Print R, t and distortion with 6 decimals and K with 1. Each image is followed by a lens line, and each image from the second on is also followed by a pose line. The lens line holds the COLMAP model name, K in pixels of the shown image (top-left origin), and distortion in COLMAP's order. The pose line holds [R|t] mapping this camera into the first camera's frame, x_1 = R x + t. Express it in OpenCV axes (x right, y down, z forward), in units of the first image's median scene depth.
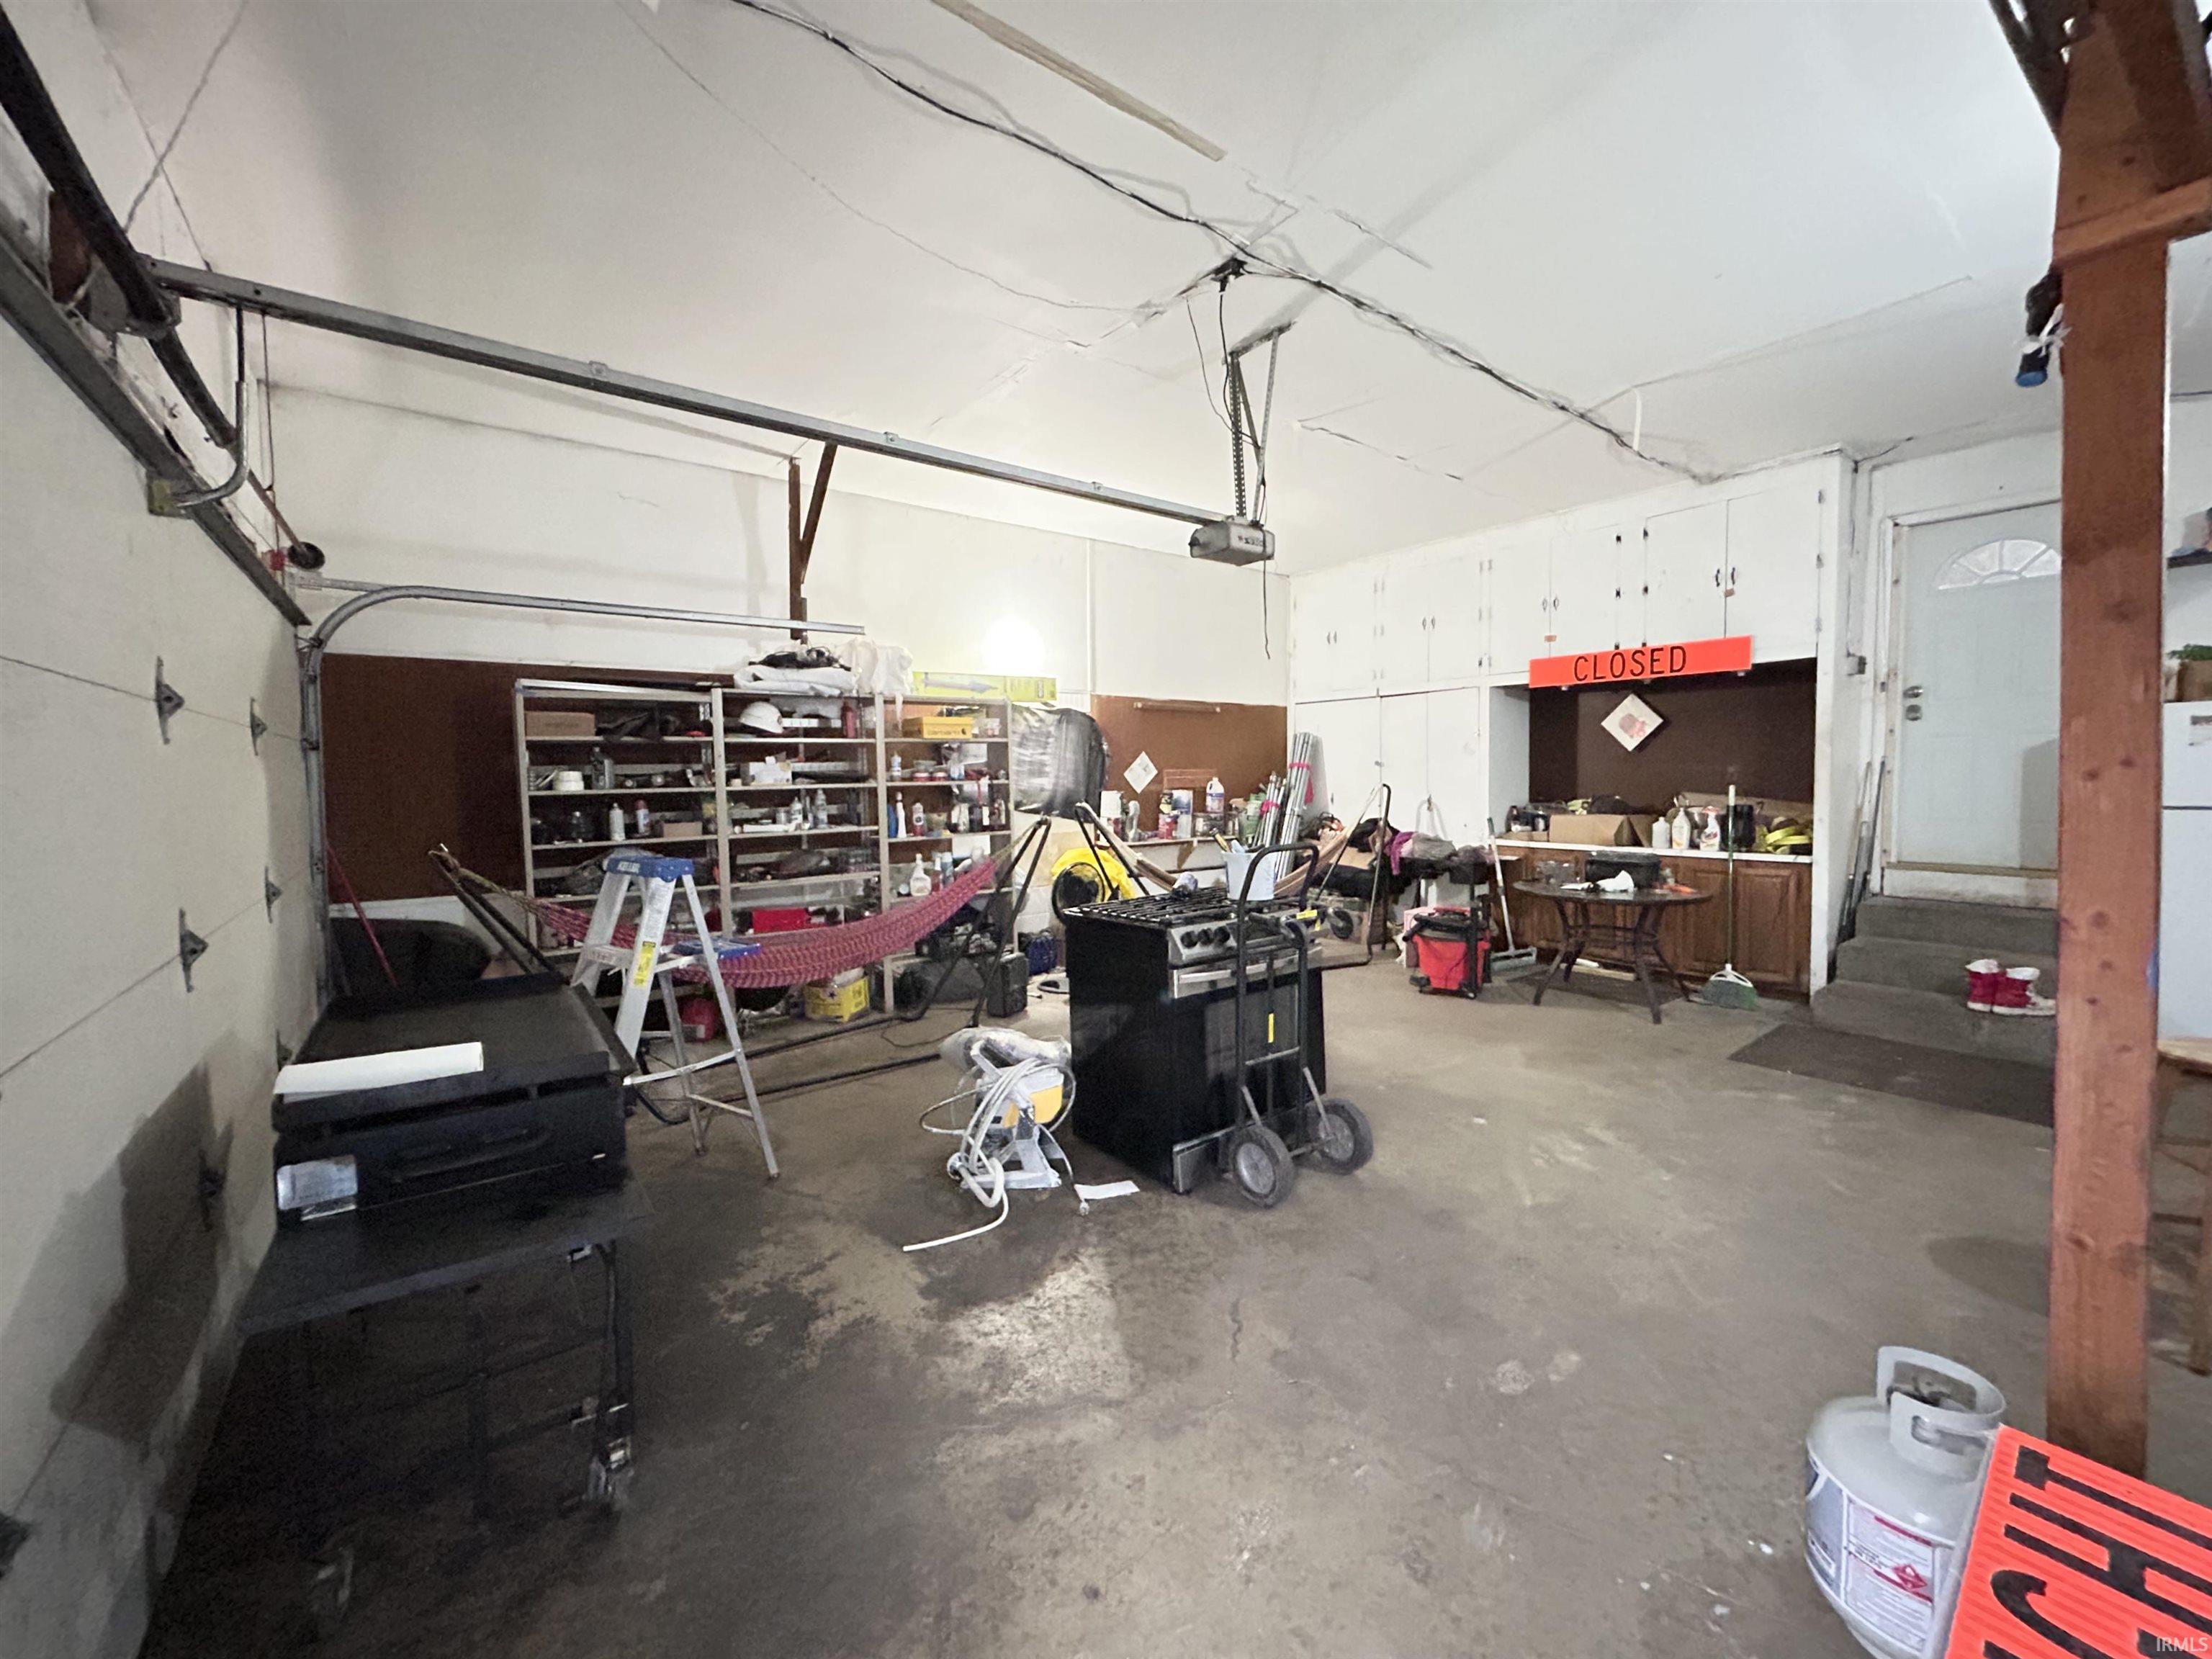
lens RADIAL K [[895.6, 0, 1093.5], [0, 895.6, 826.3], [0, 0, 1]] dist [0.000254, -0.000092]
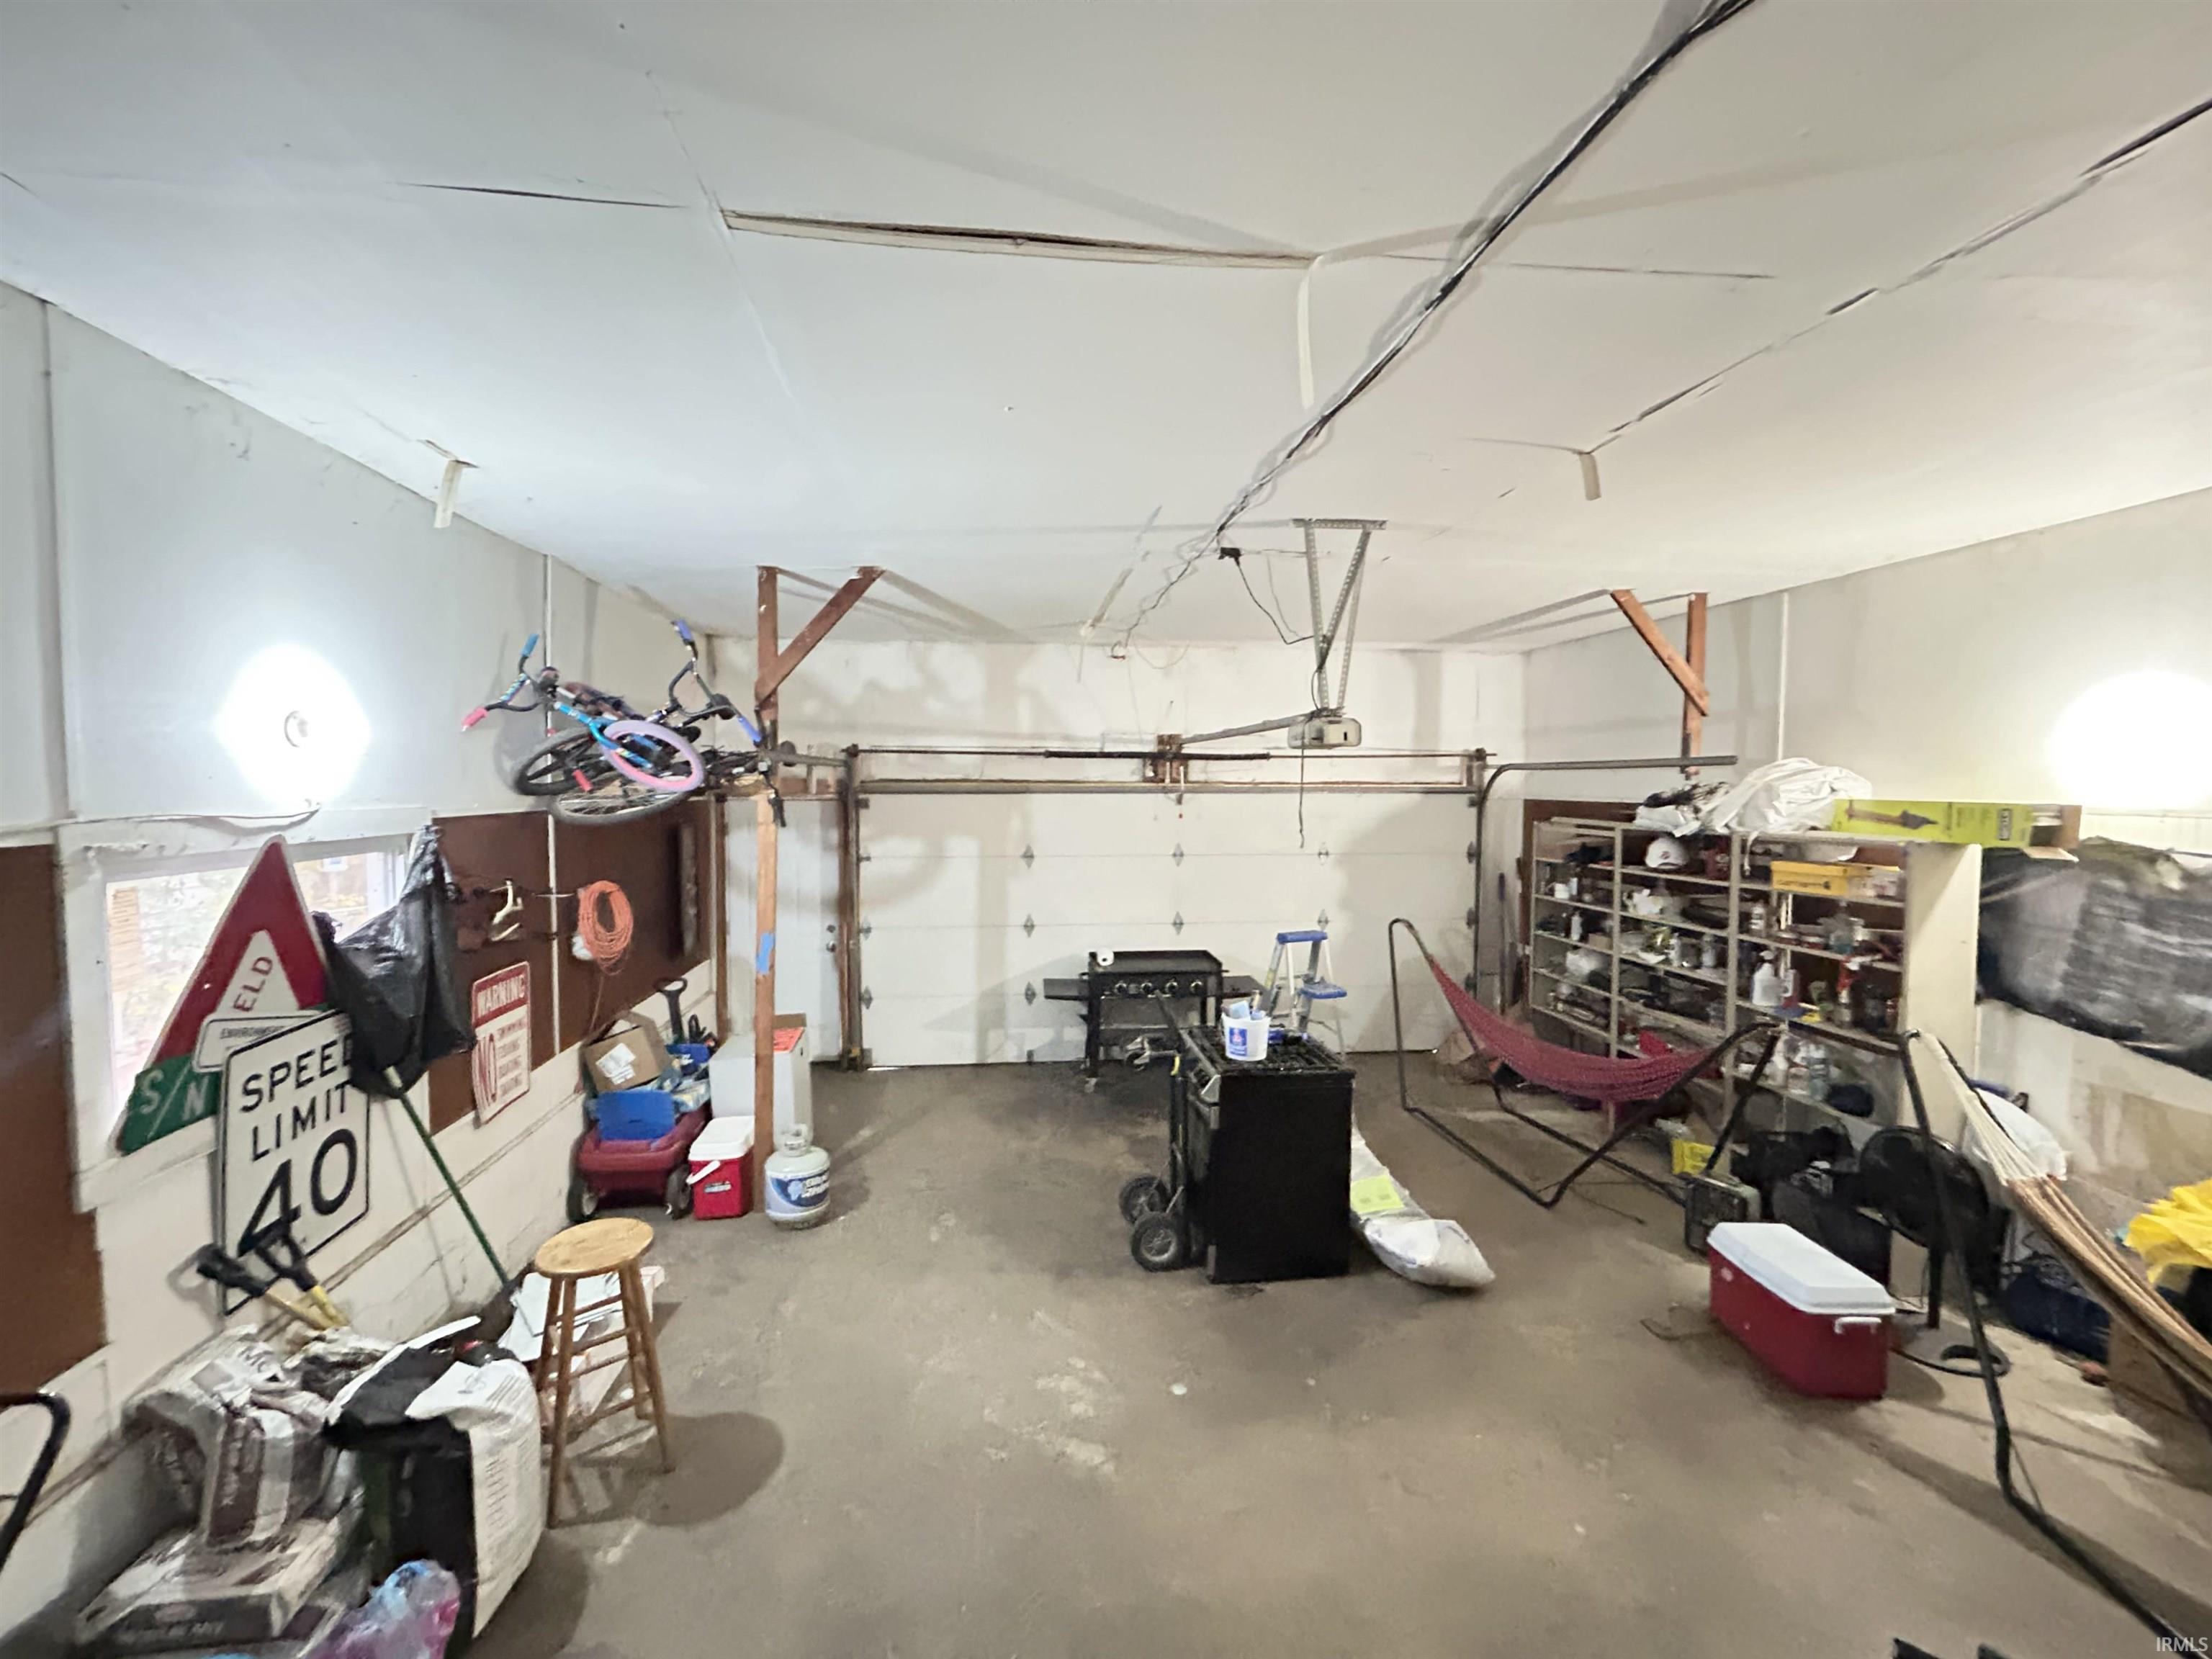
lens RADIAL K [[895.6, 0, 1098.9], [0, 895.6, 818.7], [0, 0, 1]] dist [0.000254, -0.000092]
pose [[-0.497291, 0.044411, -0.866446, 0.887137], [-0.046650, 0.995875, 0.077820, -0.216457], [0.866329, 0.079119, -0.493168, 0.970816]]
